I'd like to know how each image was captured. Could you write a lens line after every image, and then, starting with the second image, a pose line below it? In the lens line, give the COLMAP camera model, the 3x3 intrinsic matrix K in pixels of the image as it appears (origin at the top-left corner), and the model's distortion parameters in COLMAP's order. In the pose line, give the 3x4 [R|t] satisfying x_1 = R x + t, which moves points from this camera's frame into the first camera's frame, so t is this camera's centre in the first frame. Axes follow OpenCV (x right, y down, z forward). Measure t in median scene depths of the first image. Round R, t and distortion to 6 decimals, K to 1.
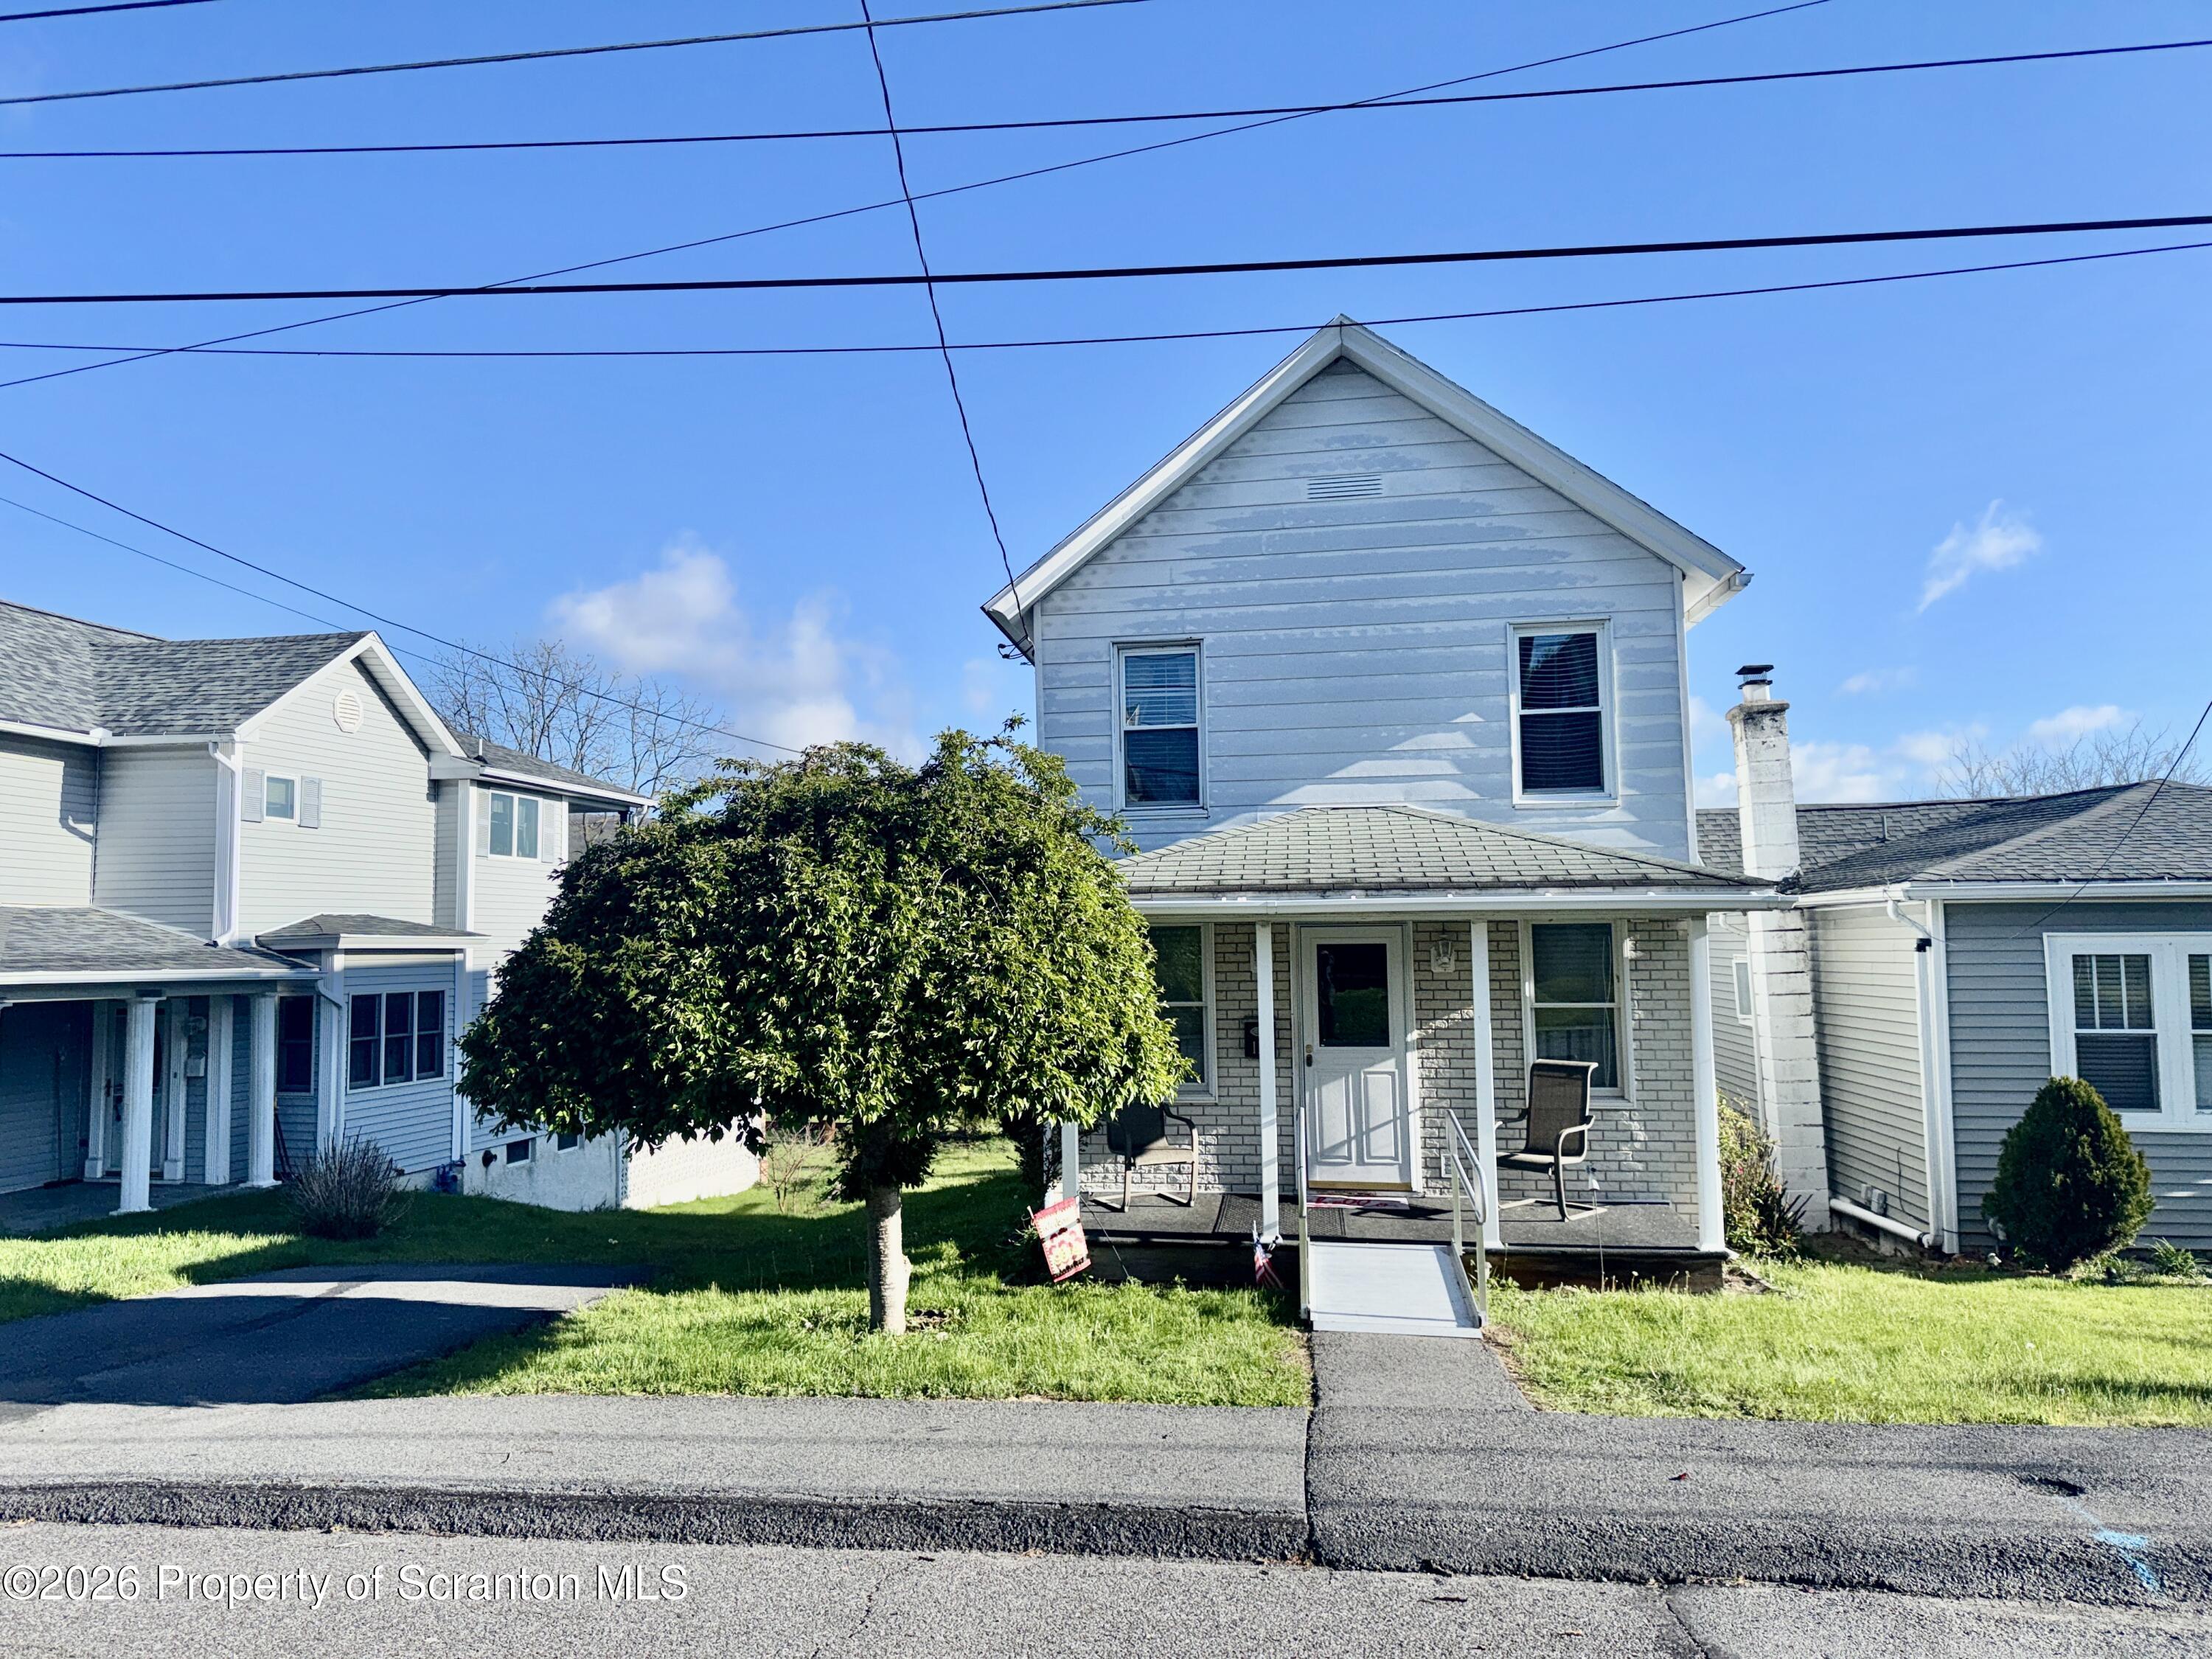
lens RADIAL K [[1538.4, 0, 1094.1], [0, 1538.4, 826.6], [0, 0, 1]] dist [0.146077, -0.197424]
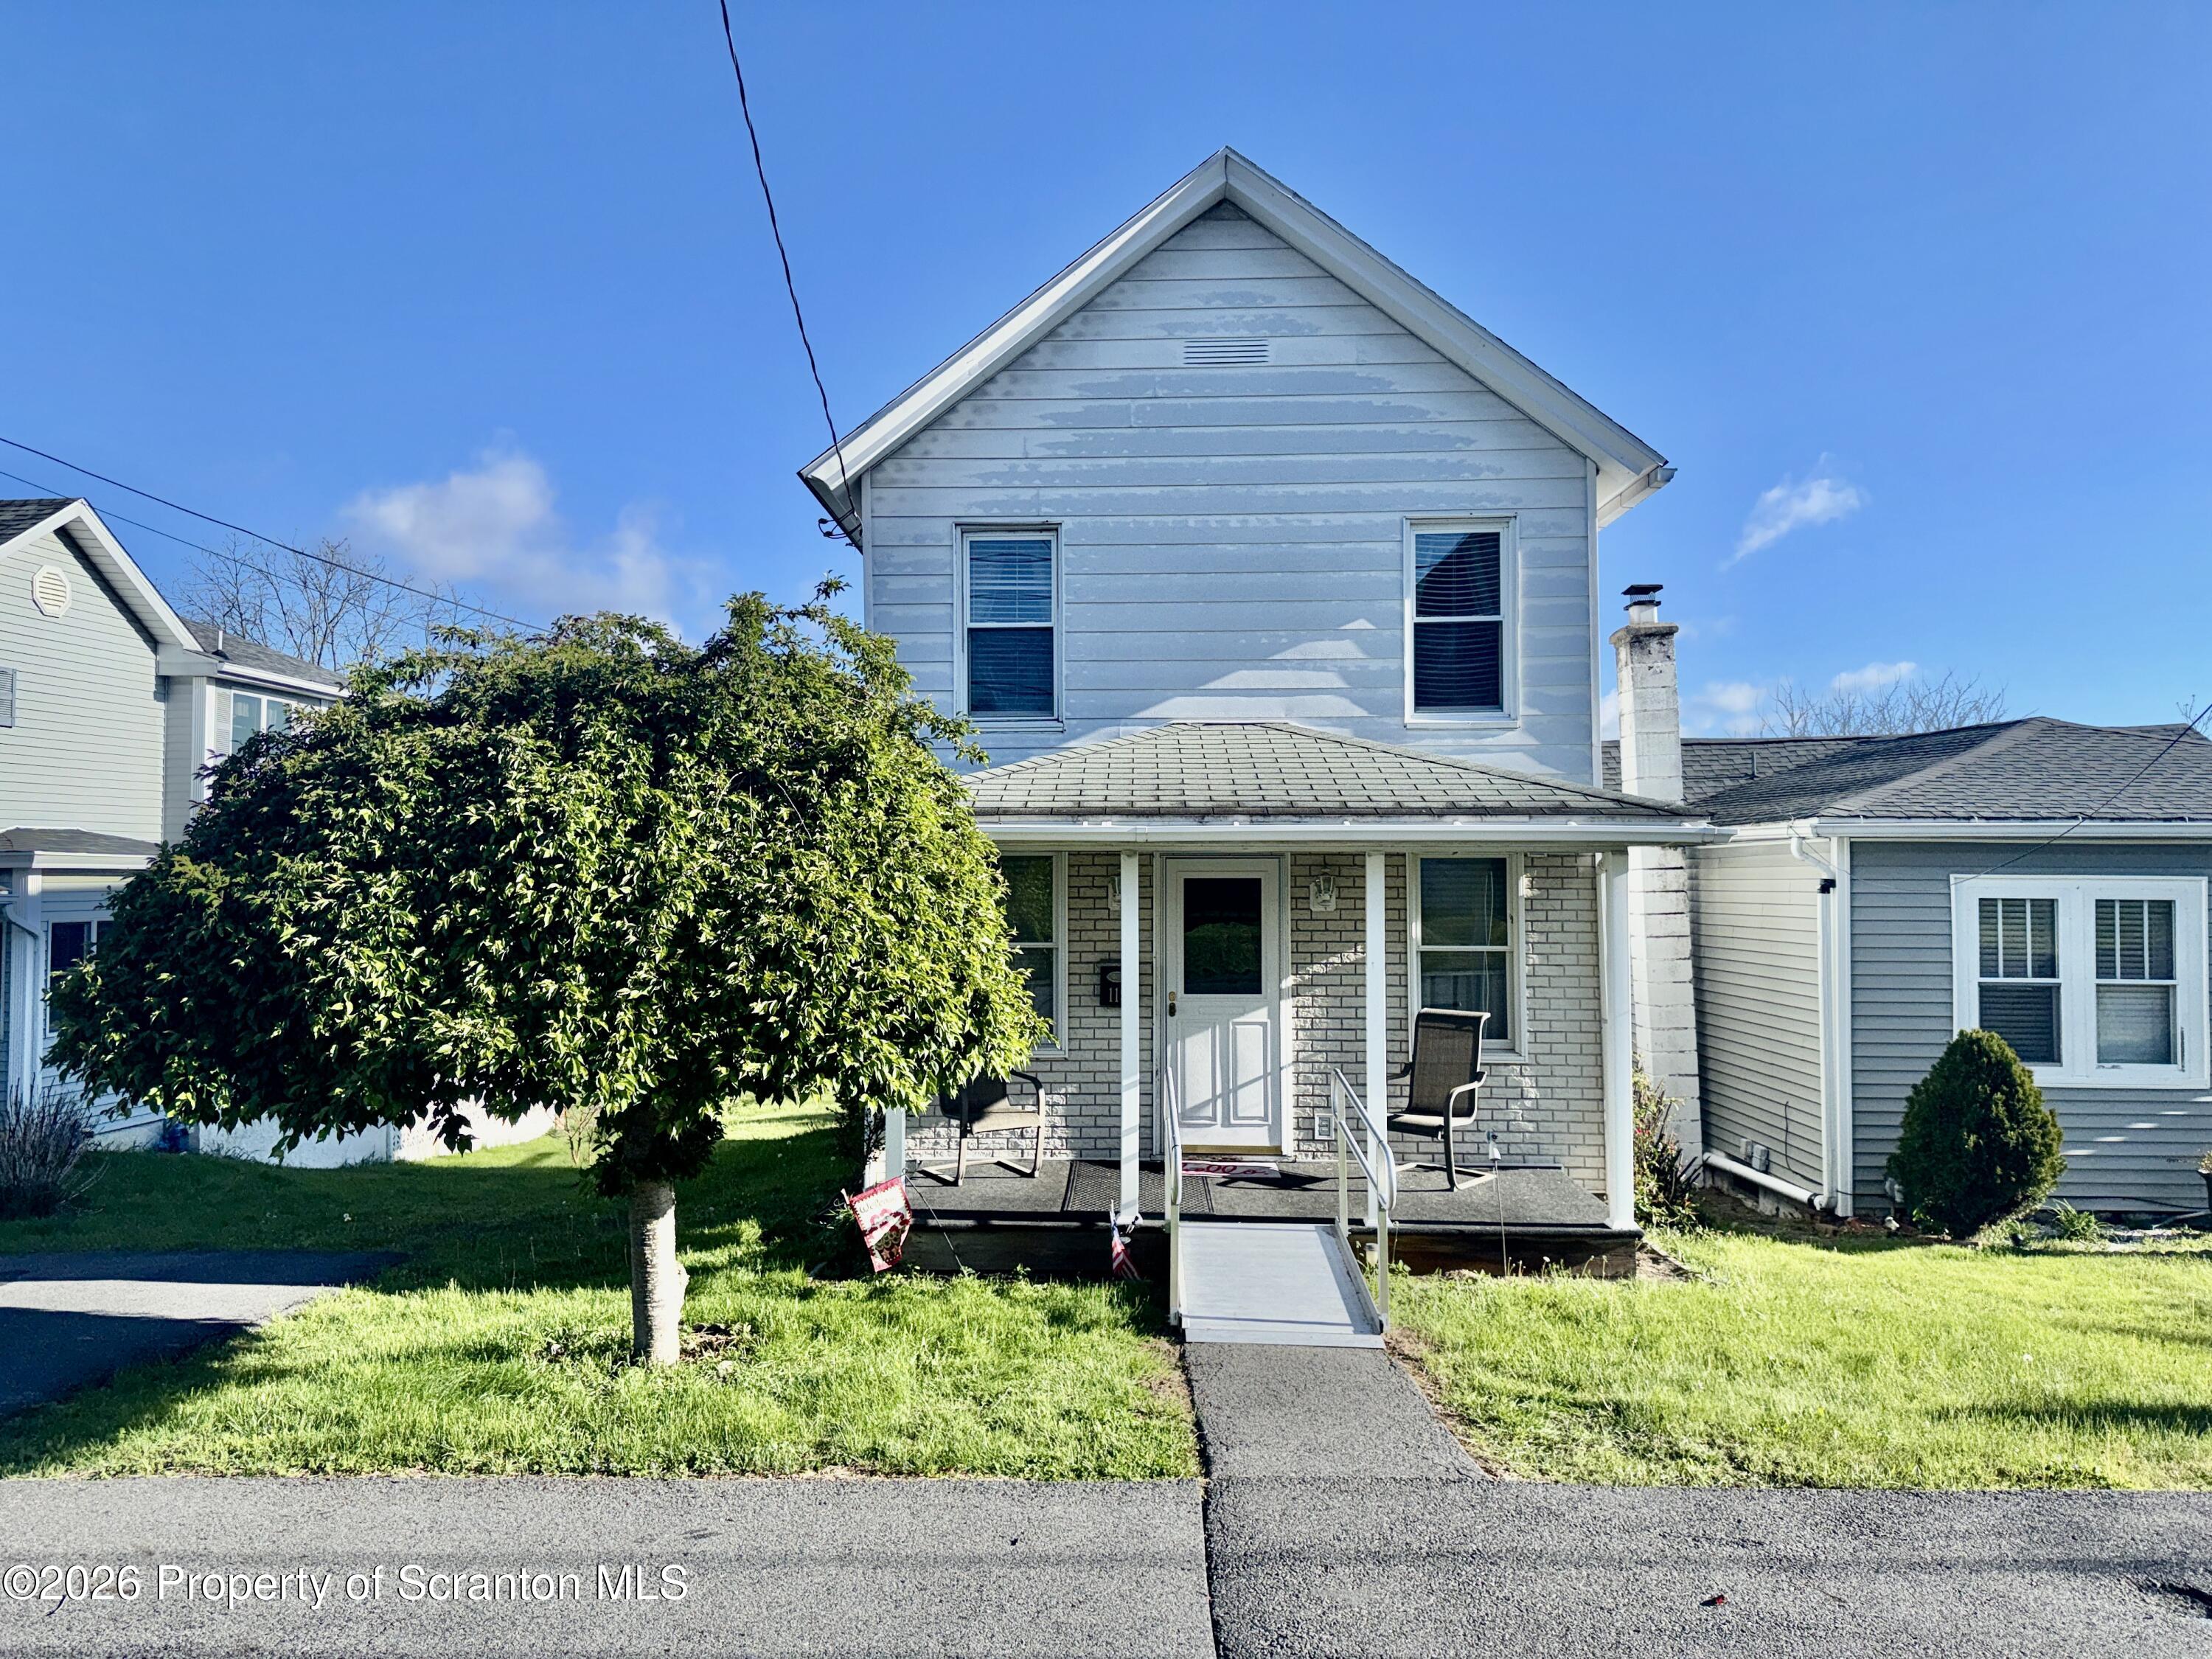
lens RADIAL K [[1538.4, 0, 1094.1], [0, 1538.4, 826.6], [0, 0, 1]] dist [0.146077, -0.197424]
pose [[0.994065, 0.016270, 0.107560, -0.001412], [-0.020896, 0.998898, 0.042025, 0.013229], [-0.106758, -0.044023, 0.993310, 0.163371]]
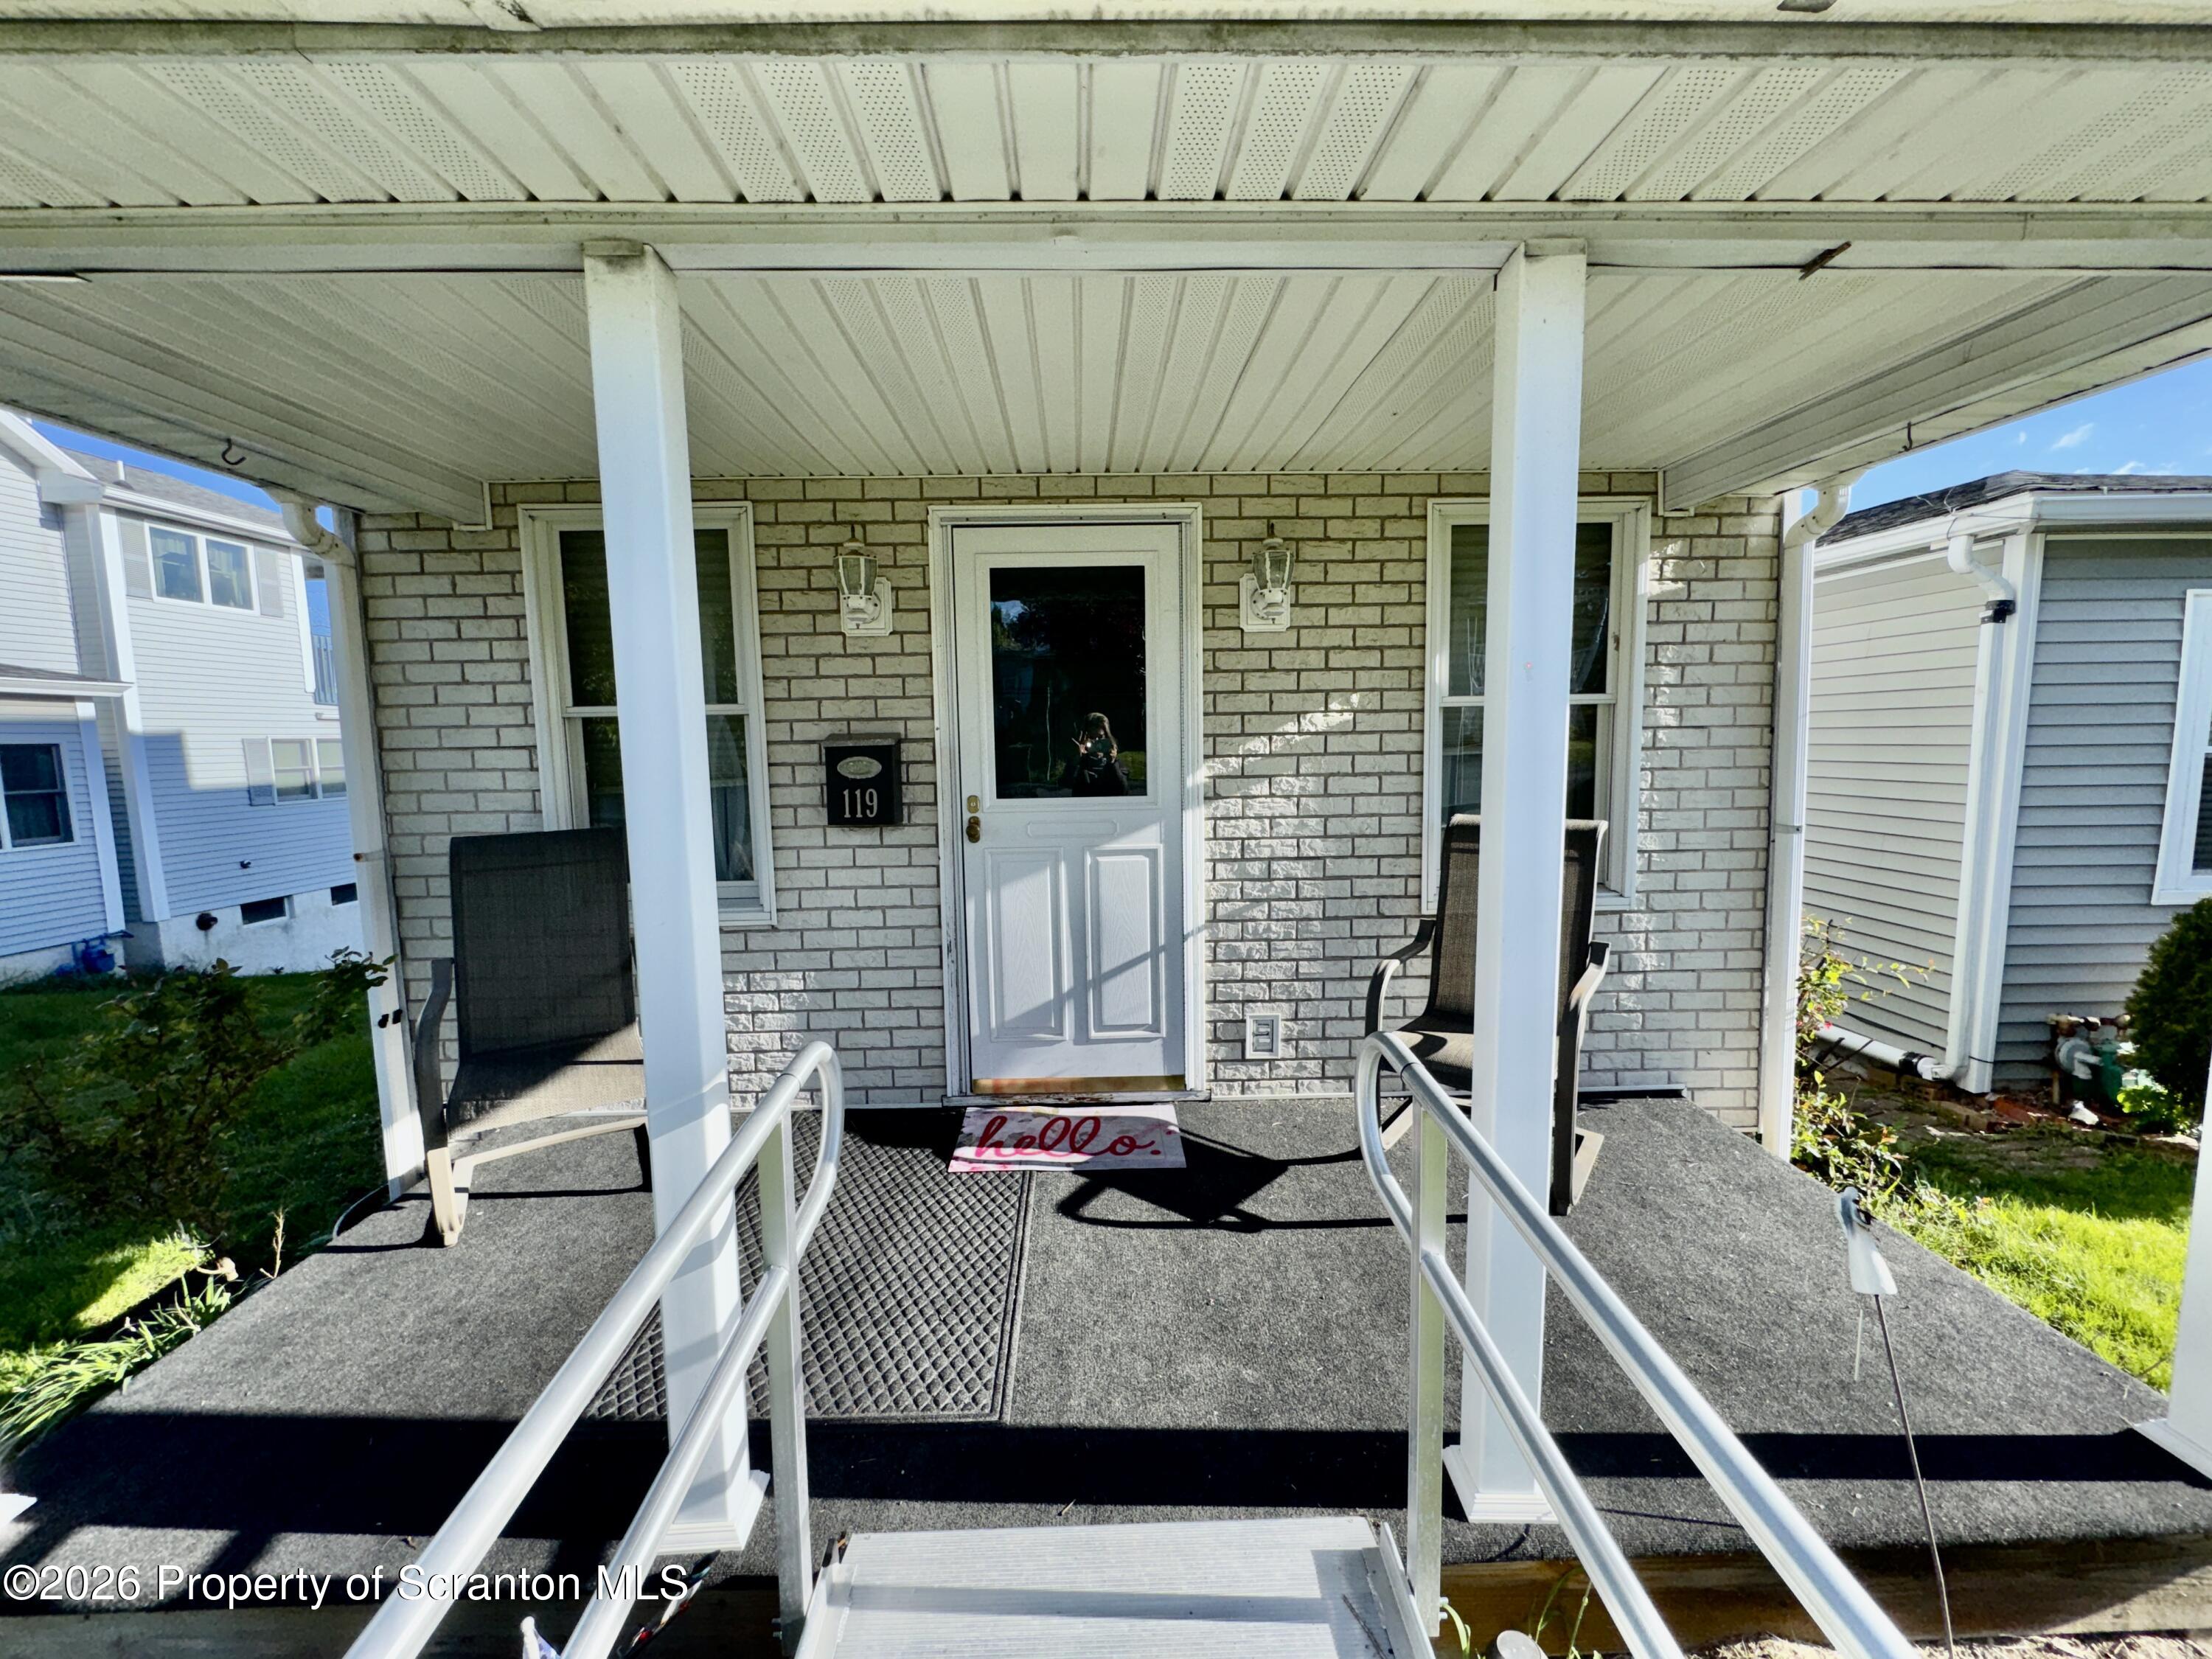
lens RADIAL K [[897.3, 0, 1114.8], [0, 897.3, 833.2], [0, 0, 1]] dist [-0.000110, 0.000064]
pose [[0.985373, -0.021949, 0.168990, 0.161805], [-0.009042, 0.983539, 0.180471, 0.124947], [-0.170169, -0.179359, 0.968954, 0.882824]]
